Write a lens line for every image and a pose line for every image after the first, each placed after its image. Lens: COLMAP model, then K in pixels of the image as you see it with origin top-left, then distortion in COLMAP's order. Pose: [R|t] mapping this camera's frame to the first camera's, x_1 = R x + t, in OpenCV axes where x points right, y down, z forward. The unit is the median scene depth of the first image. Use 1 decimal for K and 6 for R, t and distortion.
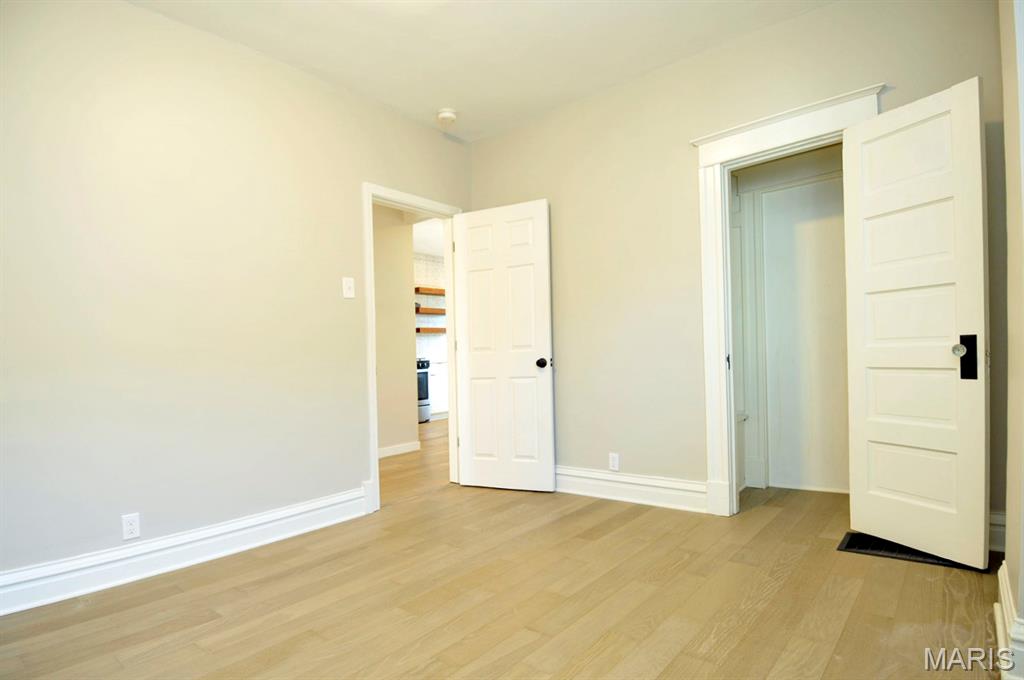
lens RADIAL K [[539.9, 0, 522.4], [0, 539.9, 359.2], [0, 0, 1]] dist [0.024942, -0.017436]
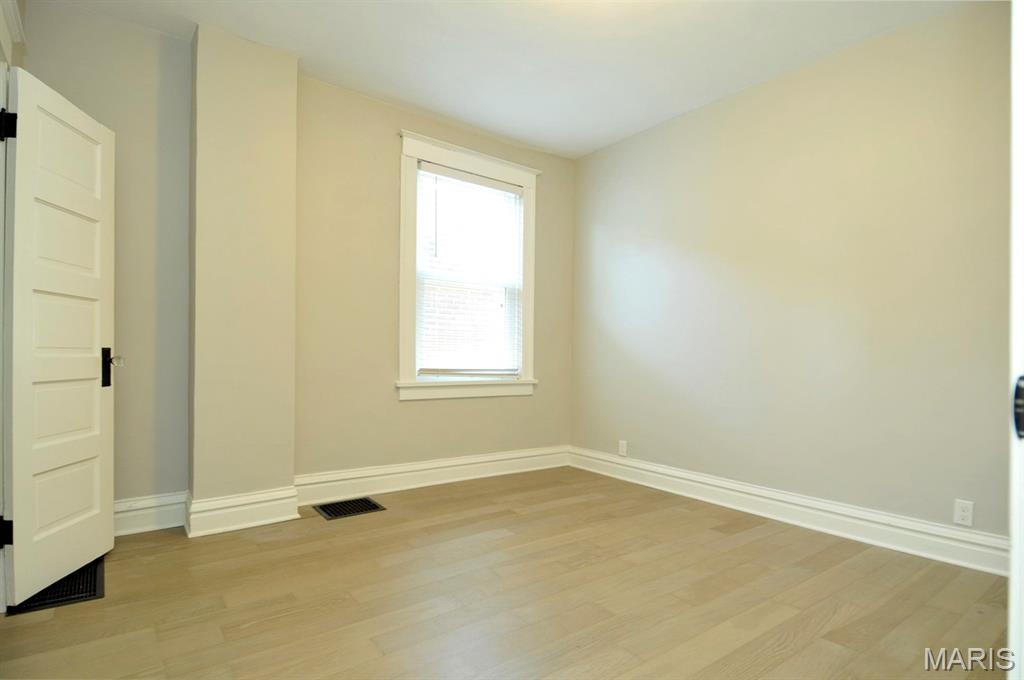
lens RADIAL K [[539.9, 0, 523.2], [0, 539.9, 345.9], [0, 0, 1]] dist [0.024942, -0.017436]
pose [[-0.974364, 0.040384, 0.221321, -0.259016], [0.036411, 0.999095, -0.022003, 0.006431], [-0.222010, -0.013381, -0.974953, 1.709423]]
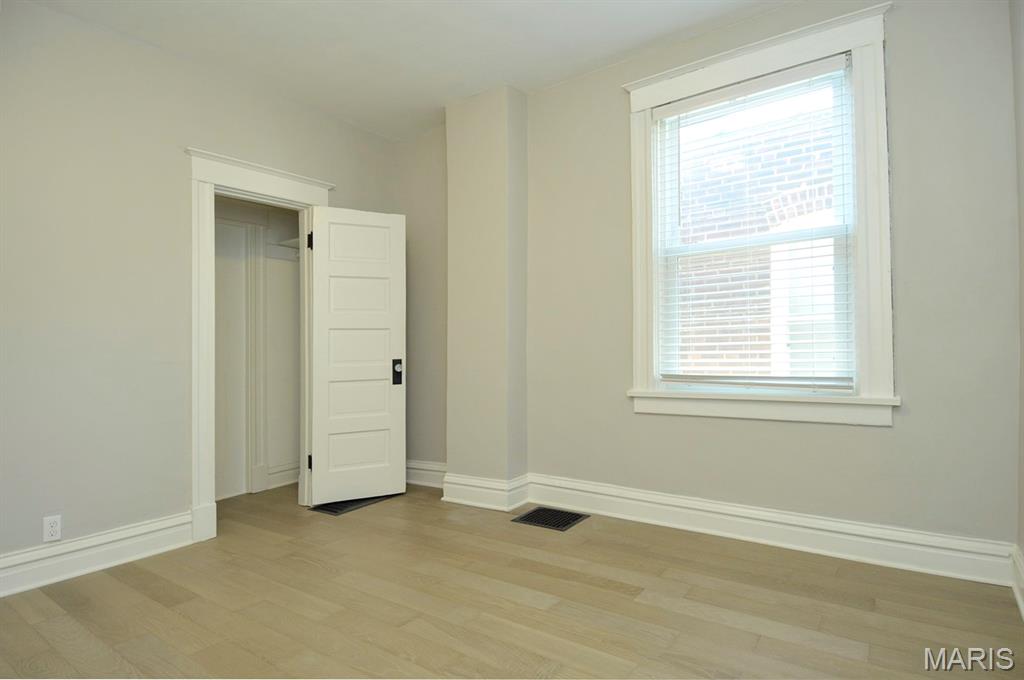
lens RADIAL K [[539.9, 0, 505.1], [0, 539.9, 349.7], [0, 0, 1]] dist [0.024942, -0.017436]
pose [[-0.048817, 0.055267, 0.997278, -0.831581], [0.032715, 0.998021, -0.053706, 0.025669], [-0.998272, 0.030004, -0.050528, 0.656292]]
